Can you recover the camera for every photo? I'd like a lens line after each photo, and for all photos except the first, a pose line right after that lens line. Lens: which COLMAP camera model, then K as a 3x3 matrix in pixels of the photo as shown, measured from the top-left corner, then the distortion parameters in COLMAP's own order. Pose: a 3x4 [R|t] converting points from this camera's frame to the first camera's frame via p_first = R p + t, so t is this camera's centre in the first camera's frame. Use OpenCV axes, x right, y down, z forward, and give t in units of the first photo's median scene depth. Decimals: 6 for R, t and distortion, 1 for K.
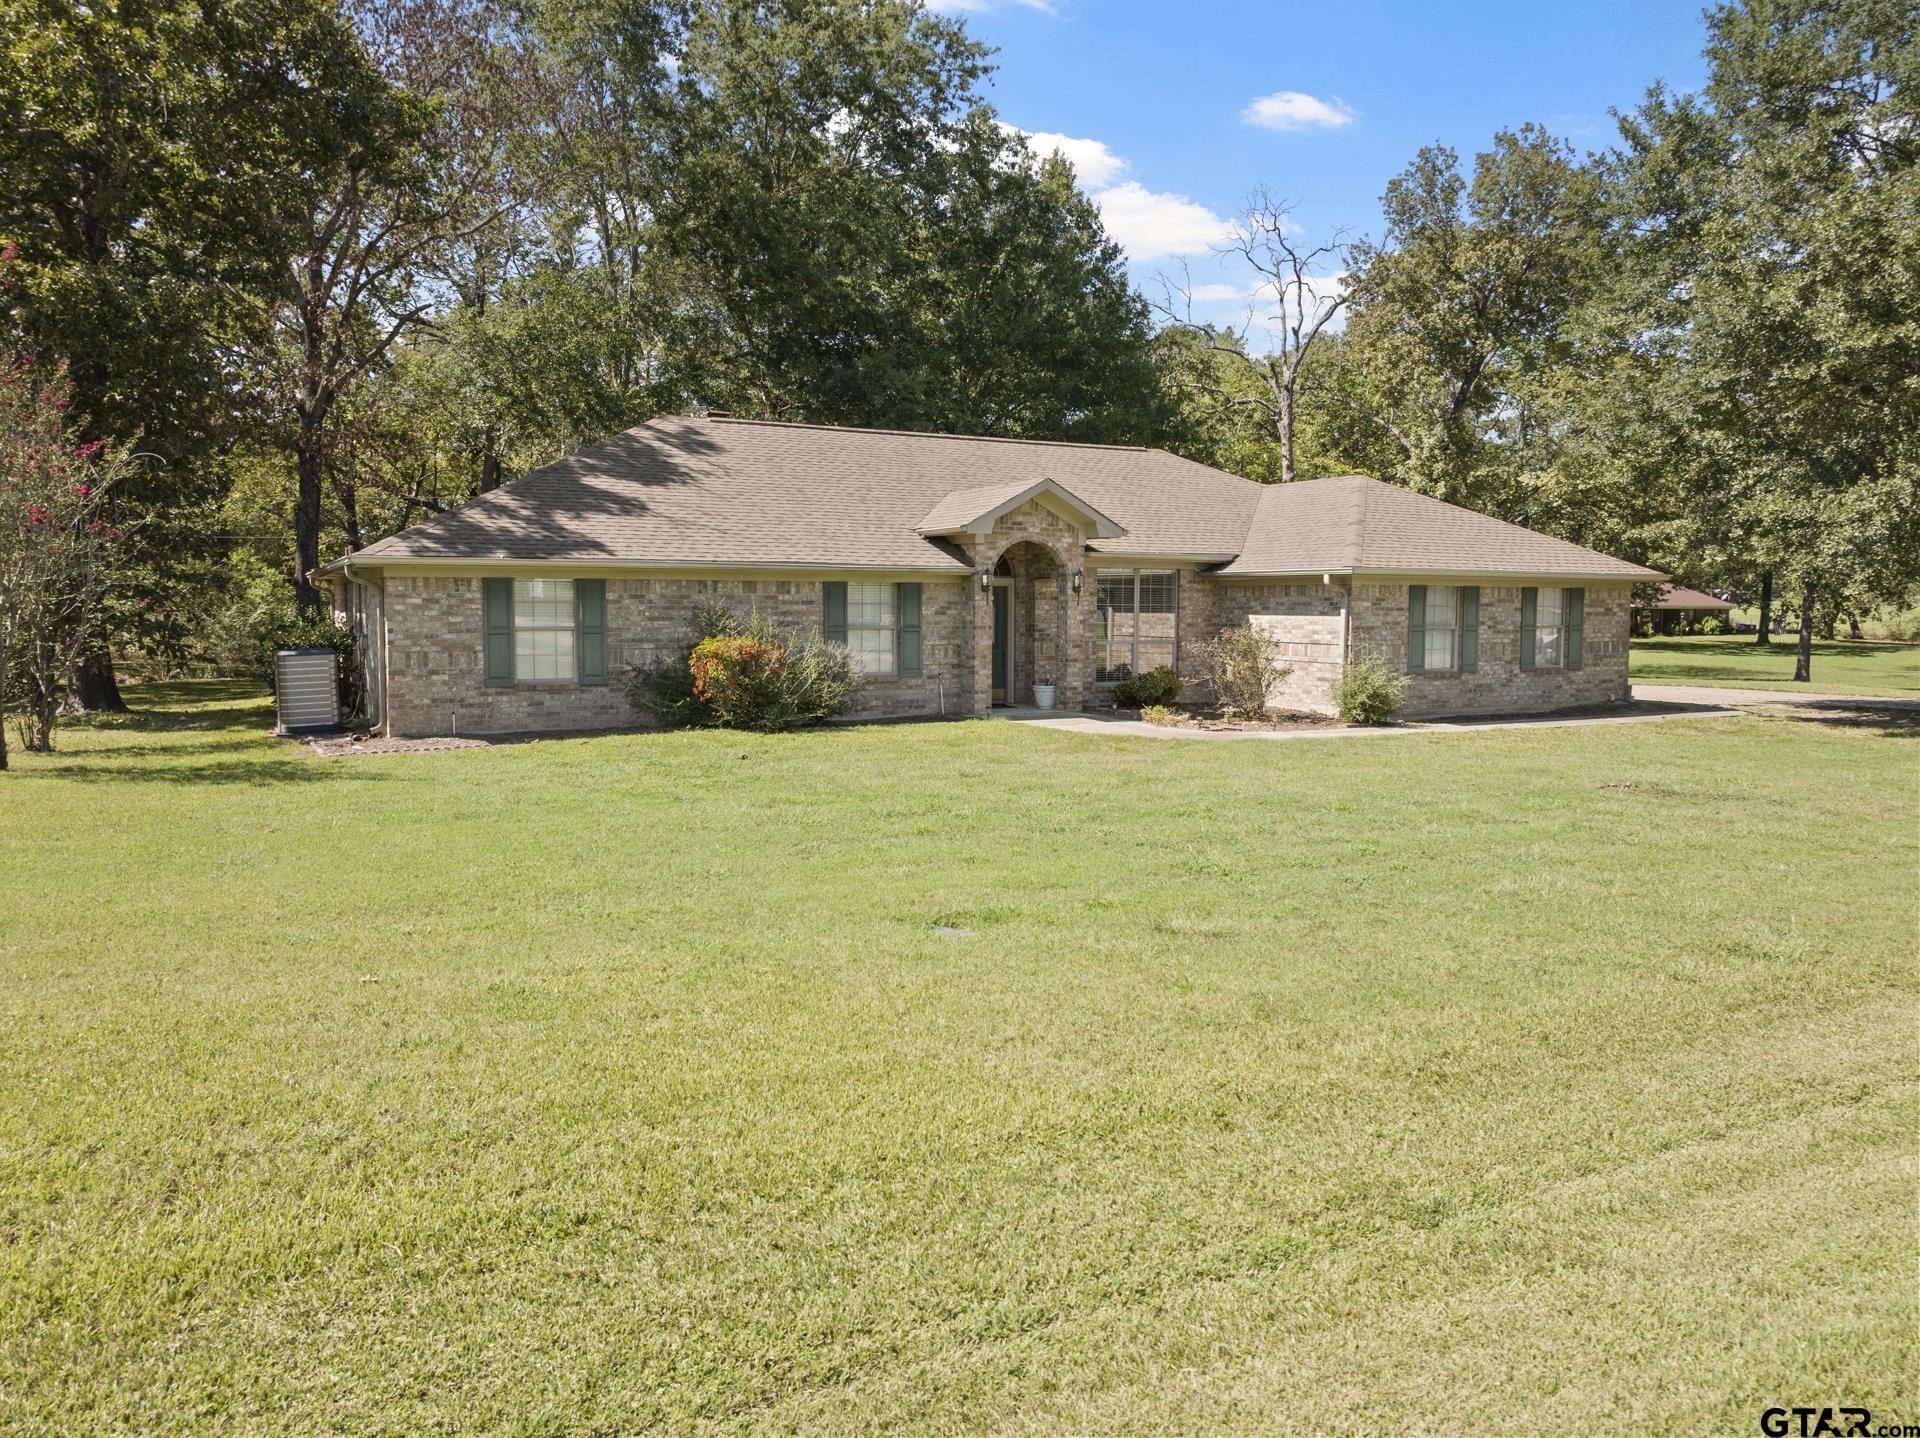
lens RADIAL K [[1207.8, 0, 960.0], [0, 1207.8, 719.0], [0, 0, 1]] dist [-0.000880, 0.000153]
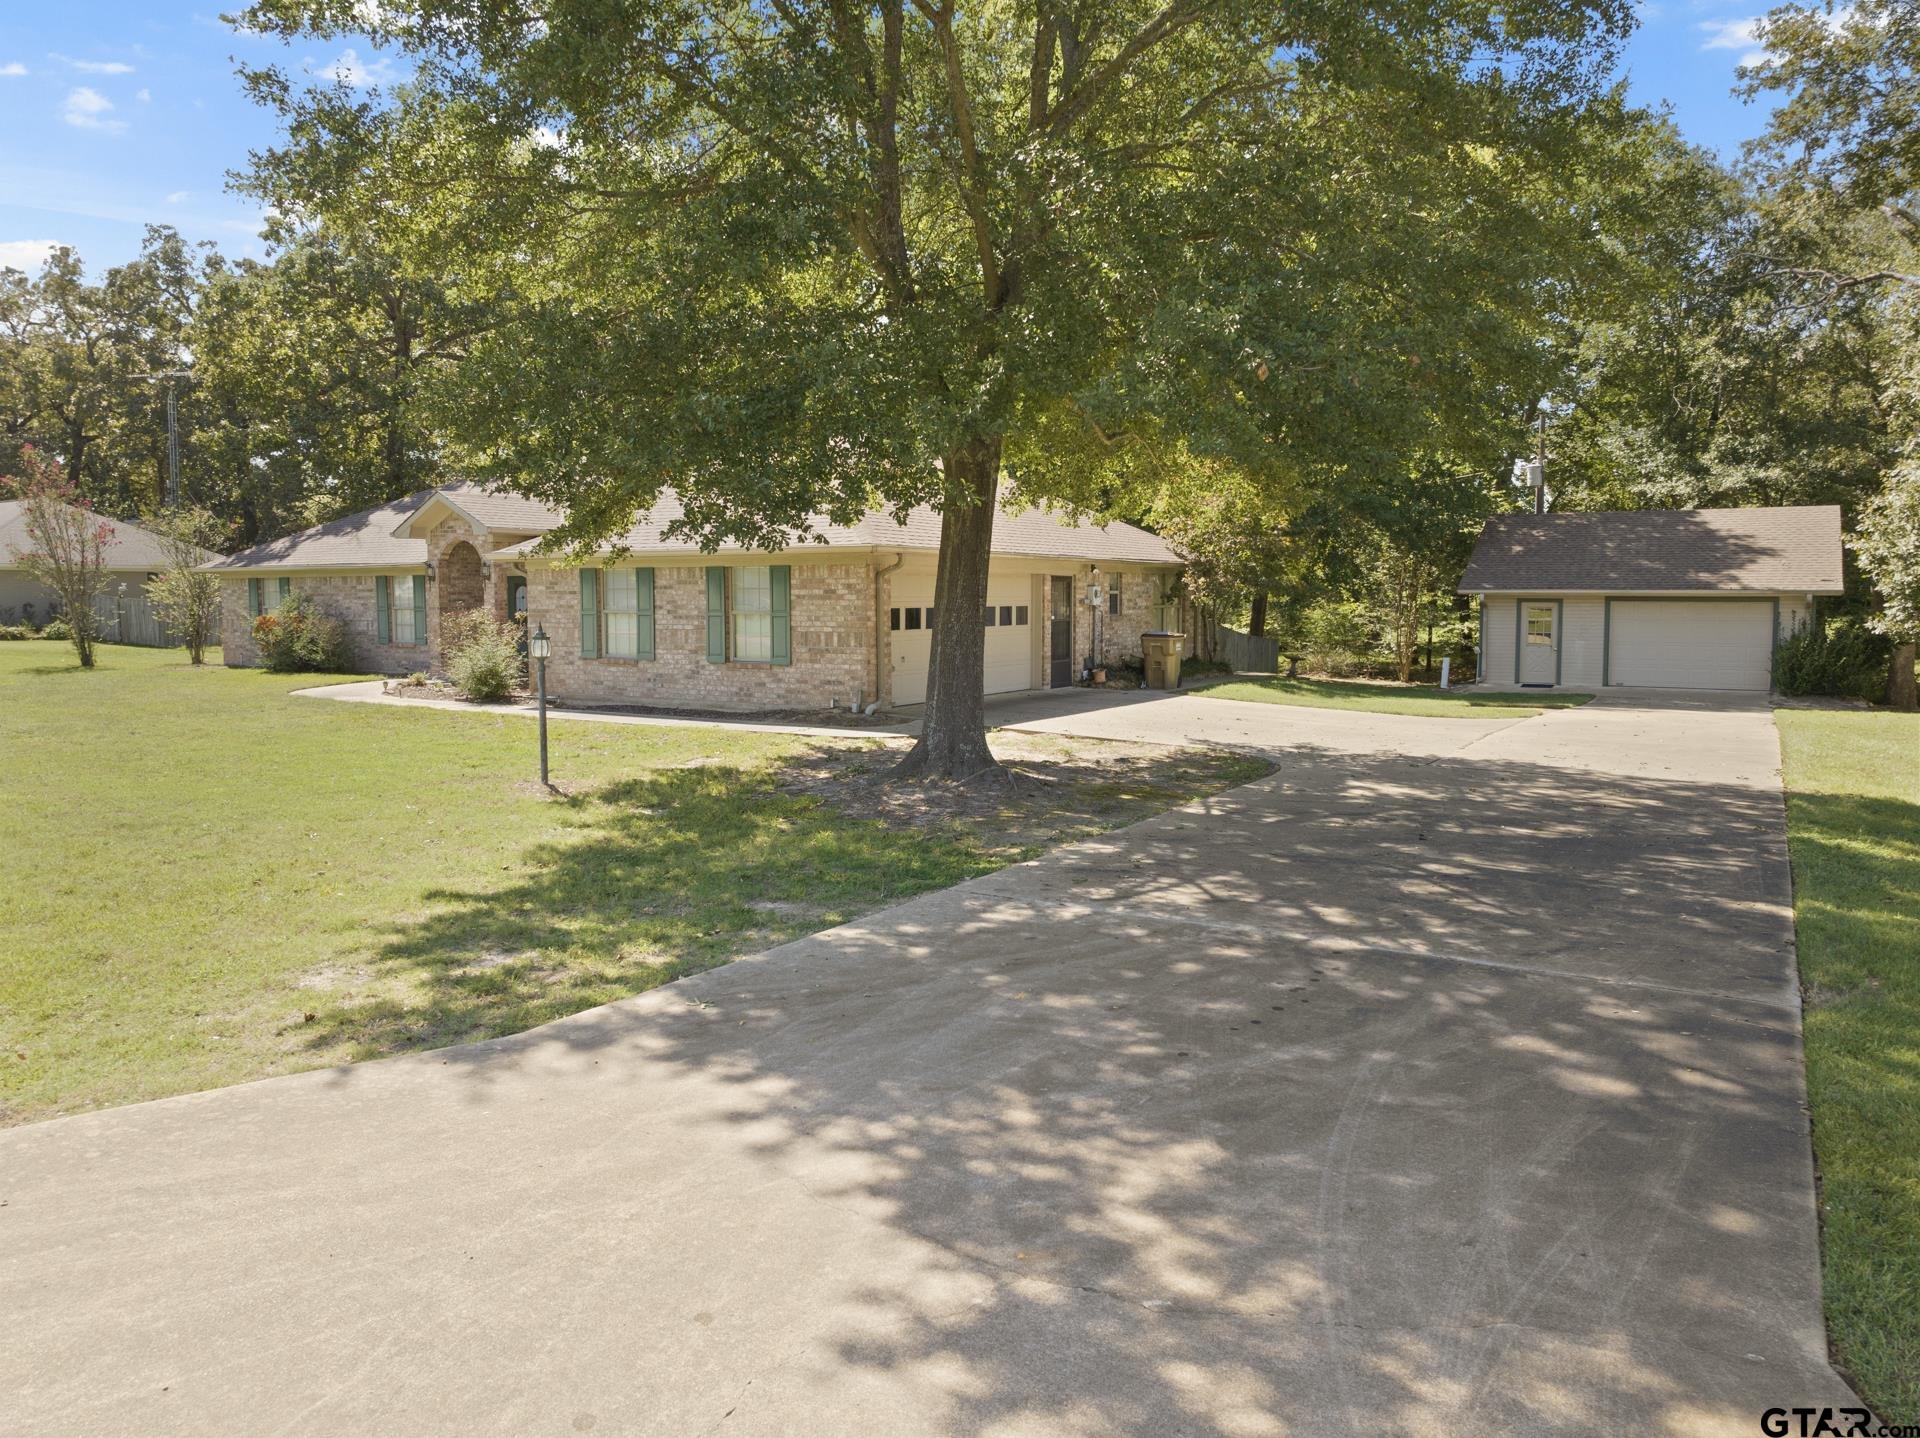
lens RADIAL K [[1207.8, 0, 960.0], [0, 1207.8, 719.0], [0, 0, 1]] dist [-0.000880, 0.000153]
pose [[0.559707, 0.085833, -0.824233, 1.439882], [-0.063796, 0.996133, 0.060413, -0.070553], [0.826231, 0.018769, 0.563018, 0.730410]]
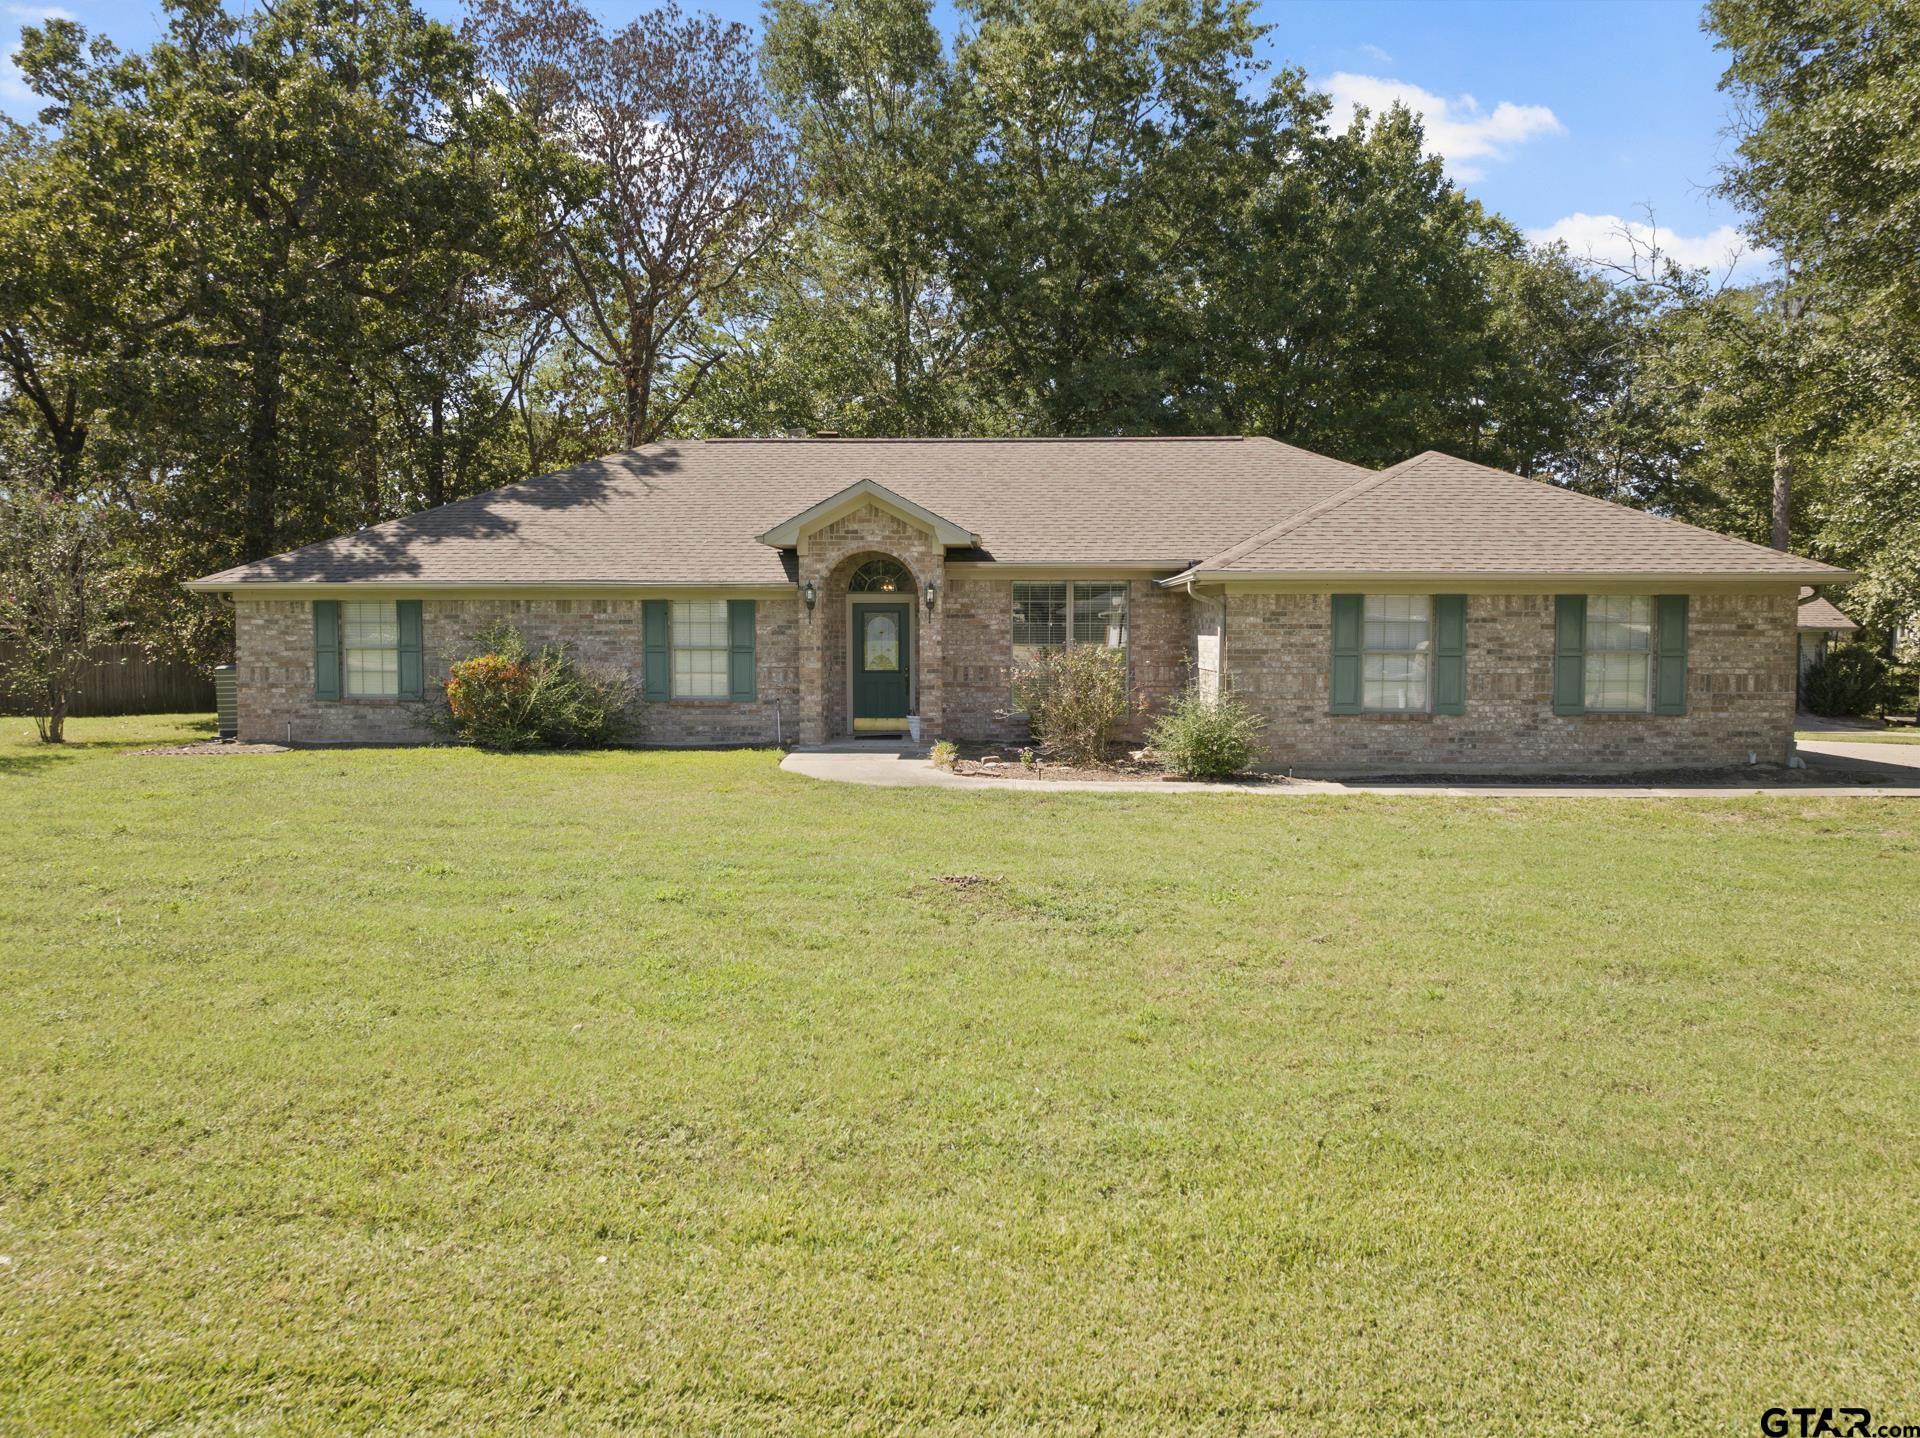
lens RADIAL K [[1207.8, 0, 960.0], [0, 1207.8, 719.0], [0, 0, 1]] dist [-0.000880, 0.000153]
pose [[0.889384, 0.030615, -0.456135, 0.531256], [-0.040256, 0.999124, -0.011432, -0.017251], [0.455386, 0.028530, 0.889837, 0.249145]]
